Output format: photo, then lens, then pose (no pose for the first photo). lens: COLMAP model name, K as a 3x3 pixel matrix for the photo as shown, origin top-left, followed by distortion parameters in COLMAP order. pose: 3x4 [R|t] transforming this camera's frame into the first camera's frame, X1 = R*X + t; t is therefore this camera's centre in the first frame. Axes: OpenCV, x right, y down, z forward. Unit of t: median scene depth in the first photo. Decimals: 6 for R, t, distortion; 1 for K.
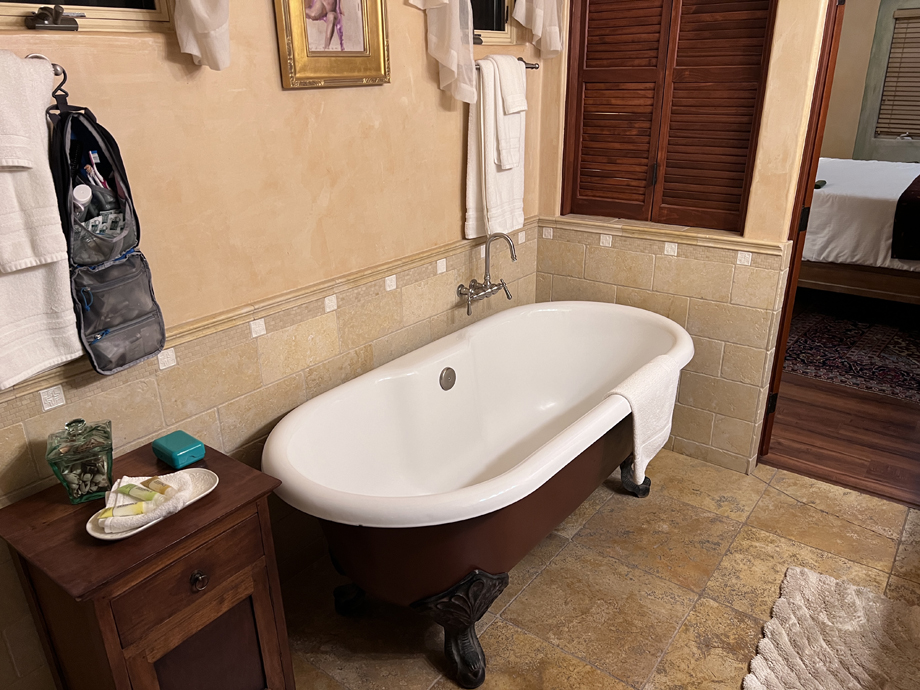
lens RADIAL K [[686.8, 0, 462.6], [0, 686.8, 351.7], [0, 0, 1]] dist [0.024572, -0.002523]
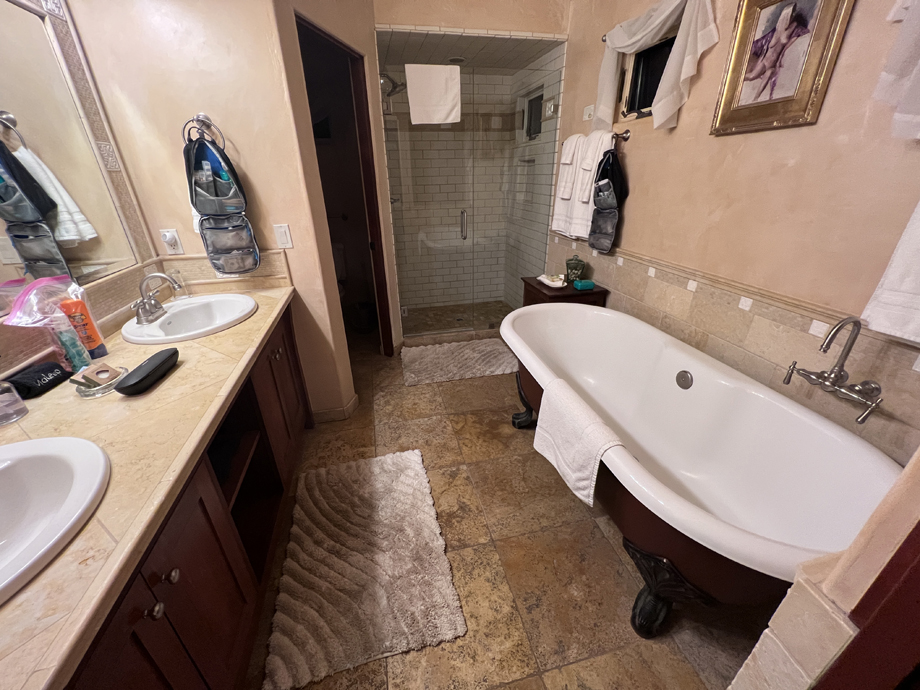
lens RADIAL K [[370.3, 0, 455.5], [0, 370.3, 348.0], [0, 0, 1]] dist [-0.001392, -0.000113]
pose [[-0.644218, 0.354197, -0.677885, 0.774995], [-0.255009, 0.736124, 0.626970, -0.360803], [0.721078, 0.576772, -0.383901, 1.054951]]
